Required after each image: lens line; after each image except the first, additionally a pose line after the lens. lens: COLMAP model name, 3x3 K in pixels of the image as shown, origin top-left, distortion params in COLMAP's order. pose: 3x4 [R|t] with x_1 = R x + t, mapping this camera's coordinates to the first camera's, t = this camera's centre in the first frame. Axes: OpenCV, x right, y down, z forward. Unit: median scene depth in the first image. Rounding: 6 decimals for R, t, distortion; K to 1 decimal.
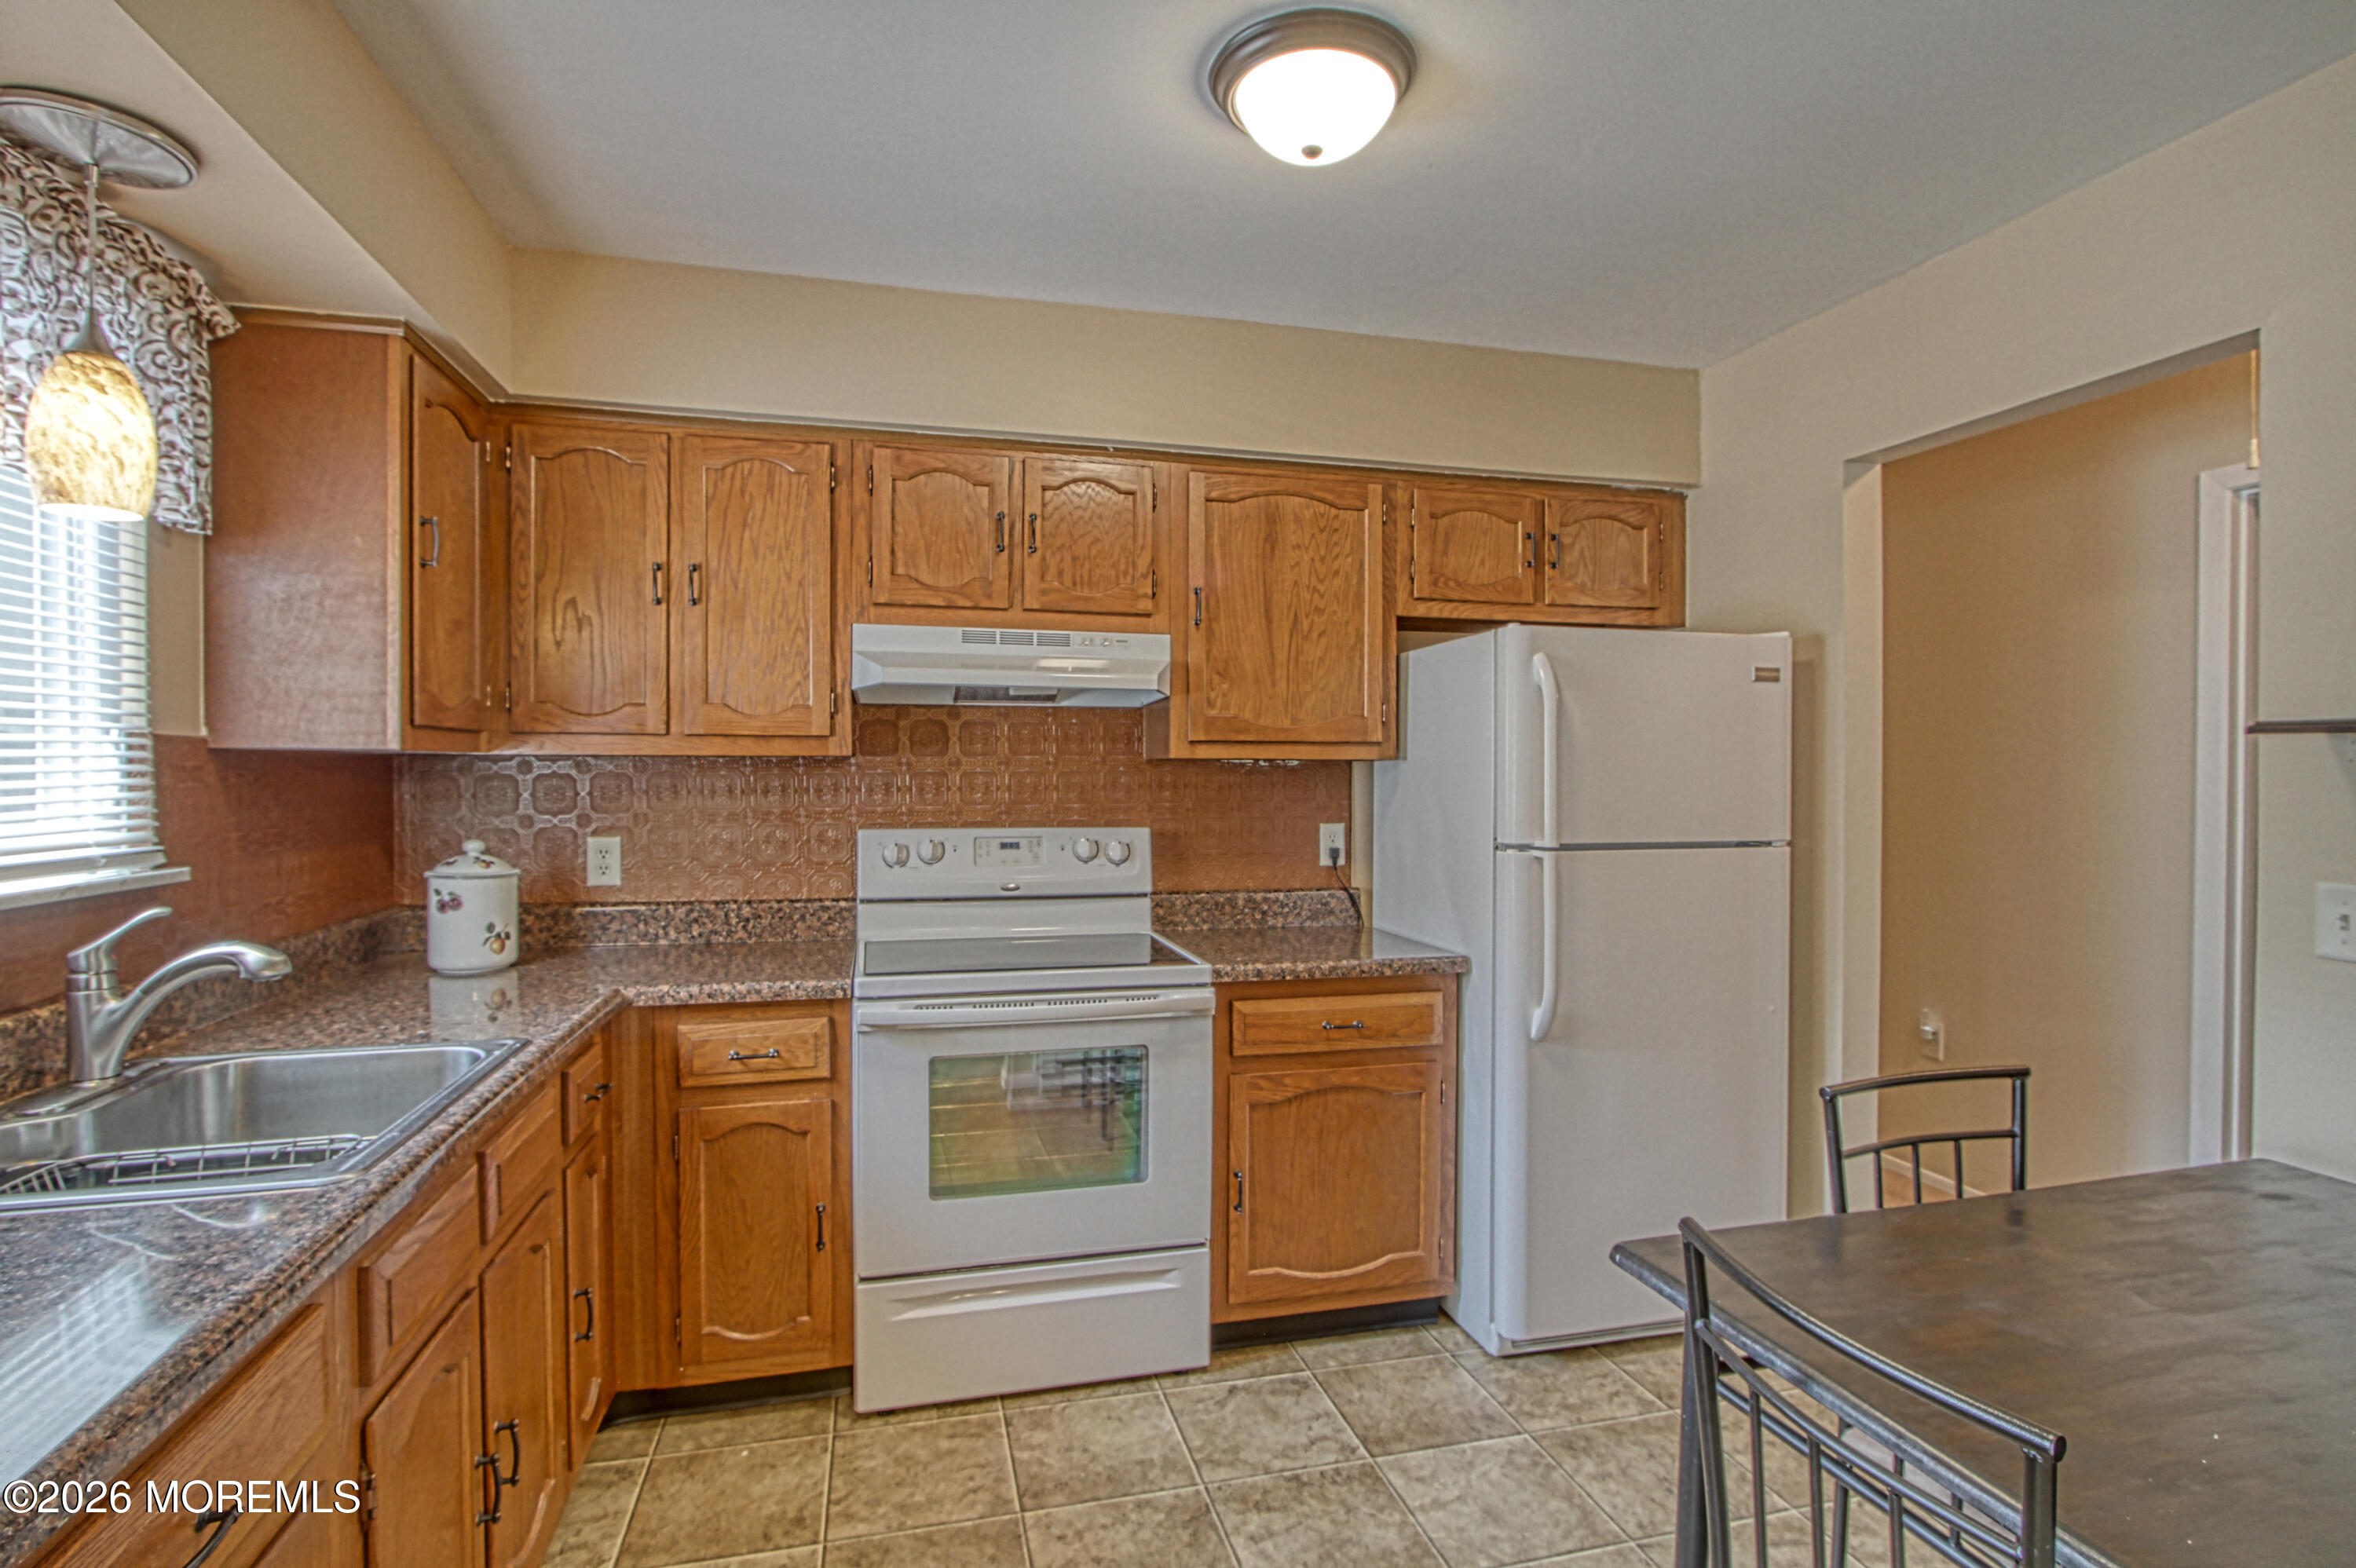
lens RADIAL K [[1147.4, 0, 1178.0], [0, 1147.4, 784.0], [0, 0, 1]] dist [-0.021422, -0.000266]
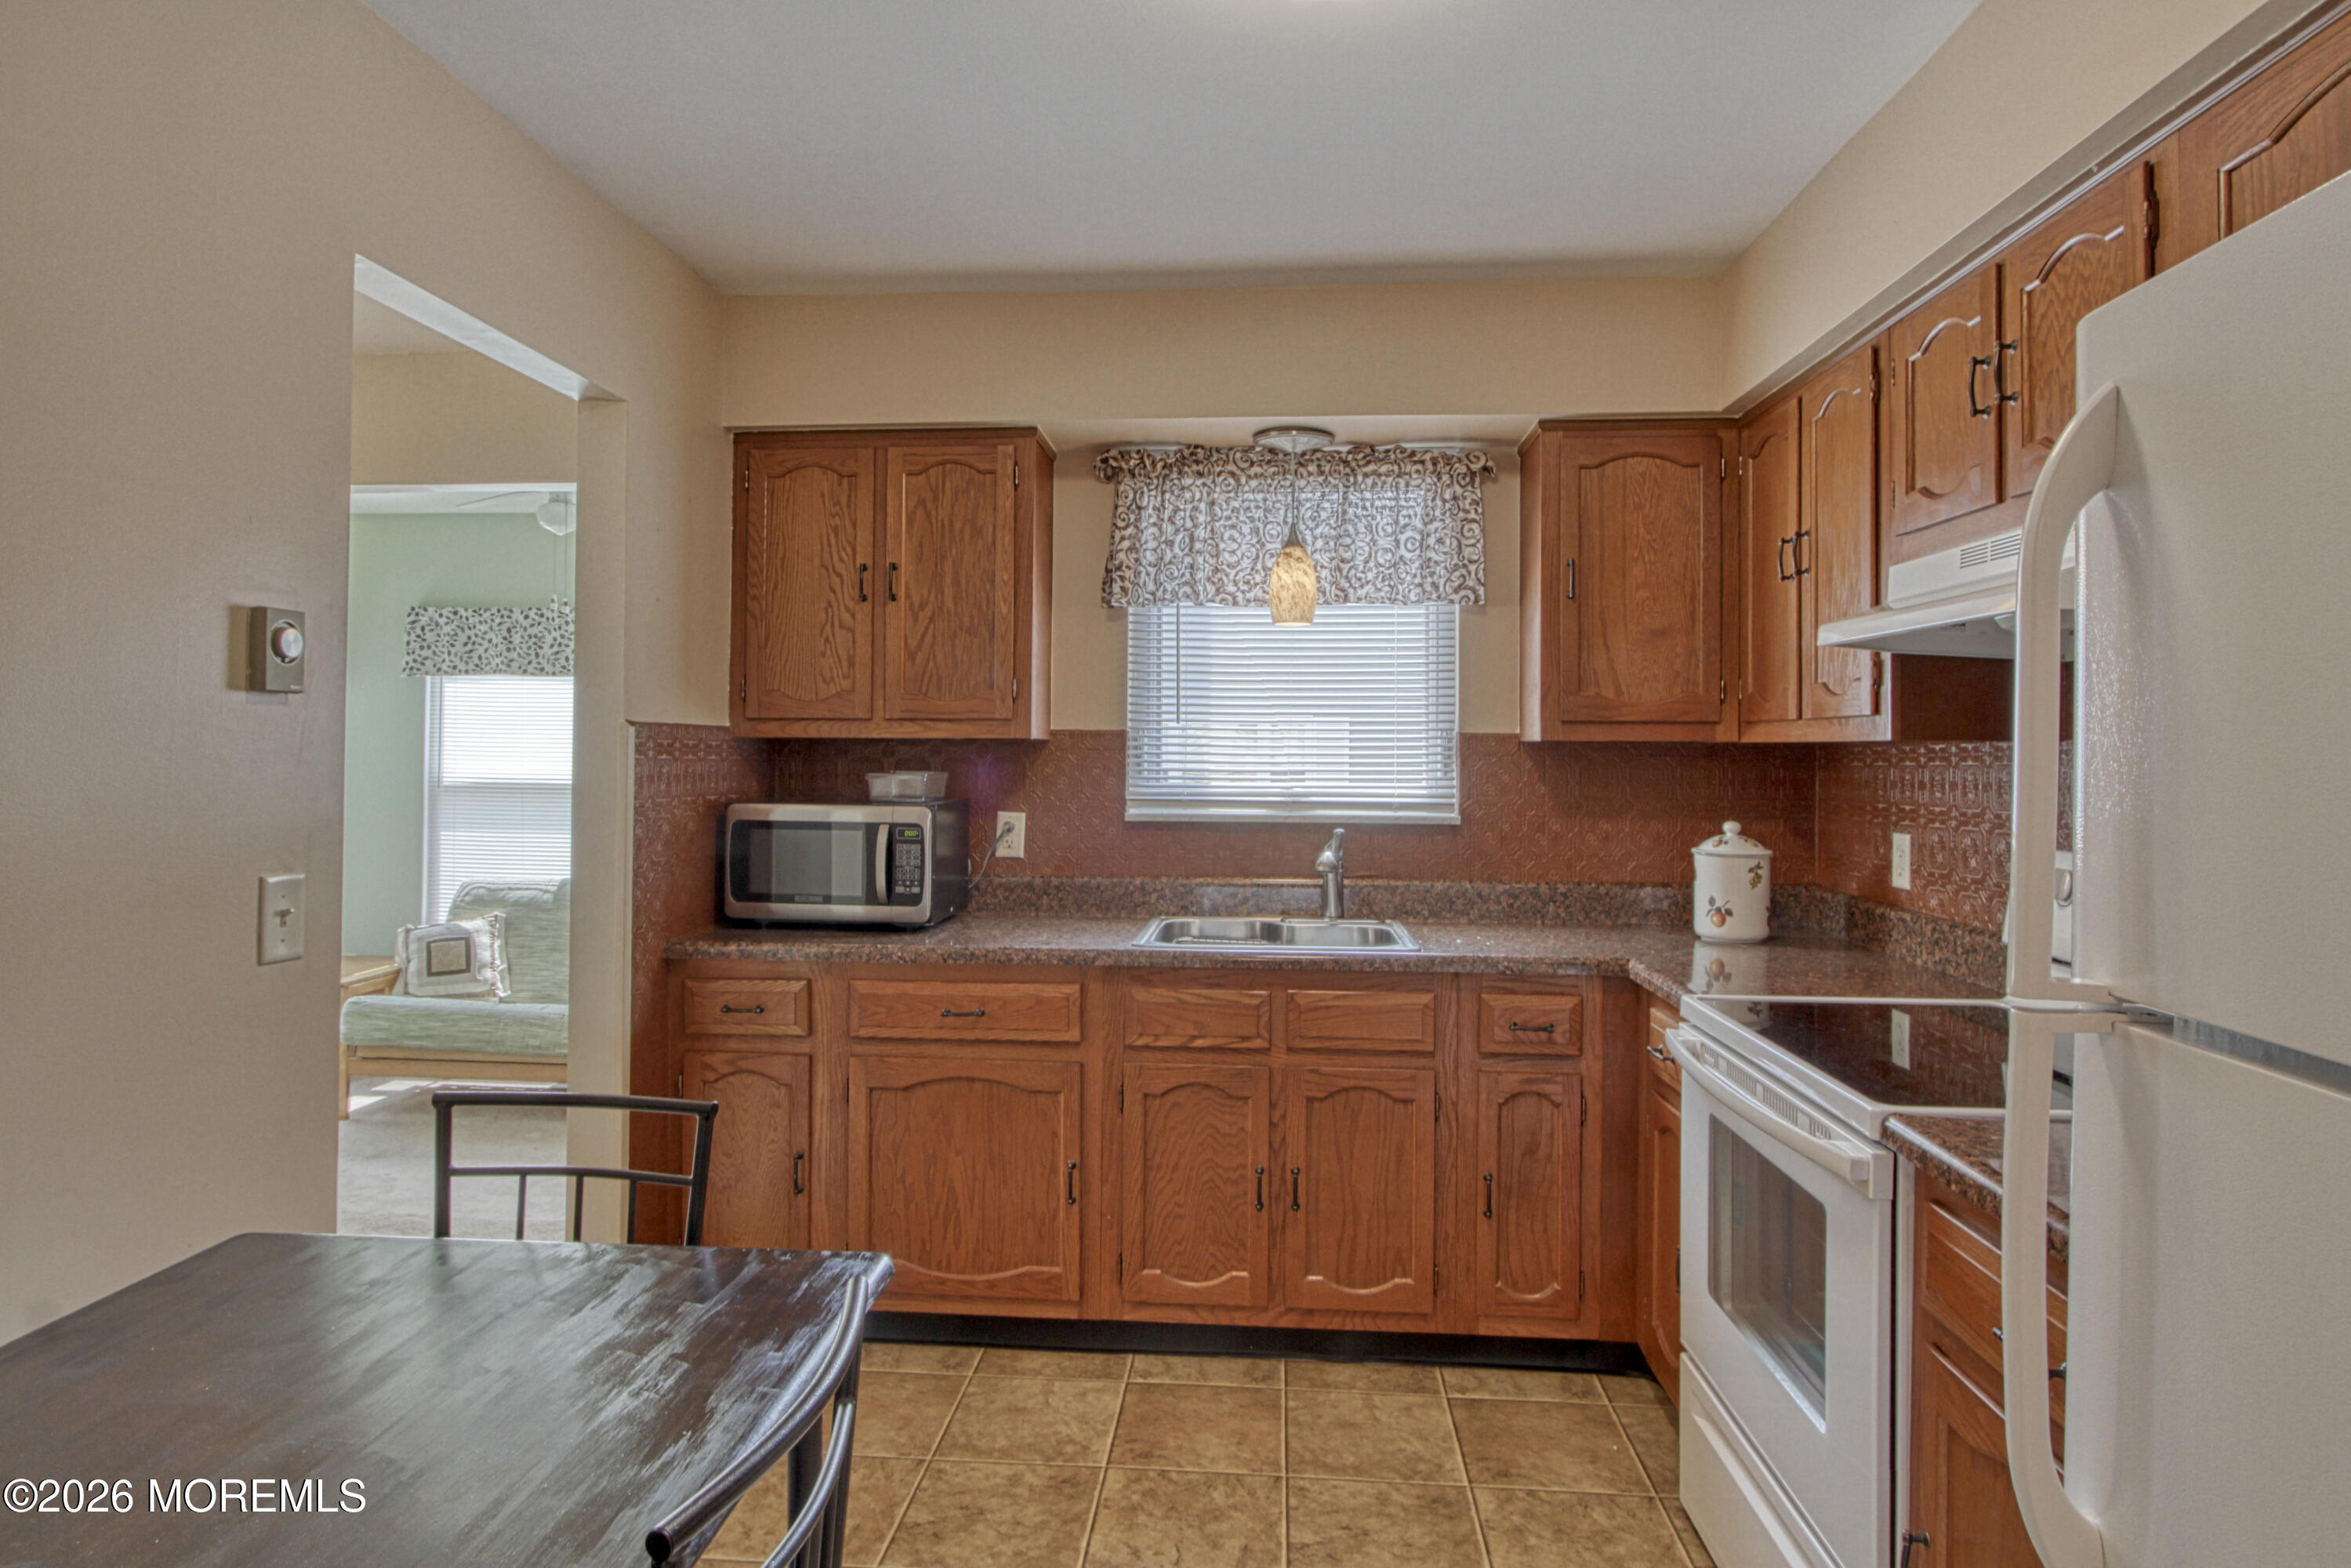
lens RADIAL K [[1359.4, 0, 1170.5], [0, 1359.4, 725.3], [0, 0, 1]] dist [0.001083, 0.000314]
pose [[-0.320801, -0.022179, -0.946887, 0.805002], [-0.020203, 0.999659, -0.016570, -0.011023], [0.946931, 0.013814, -0.321139, 0.919170]]
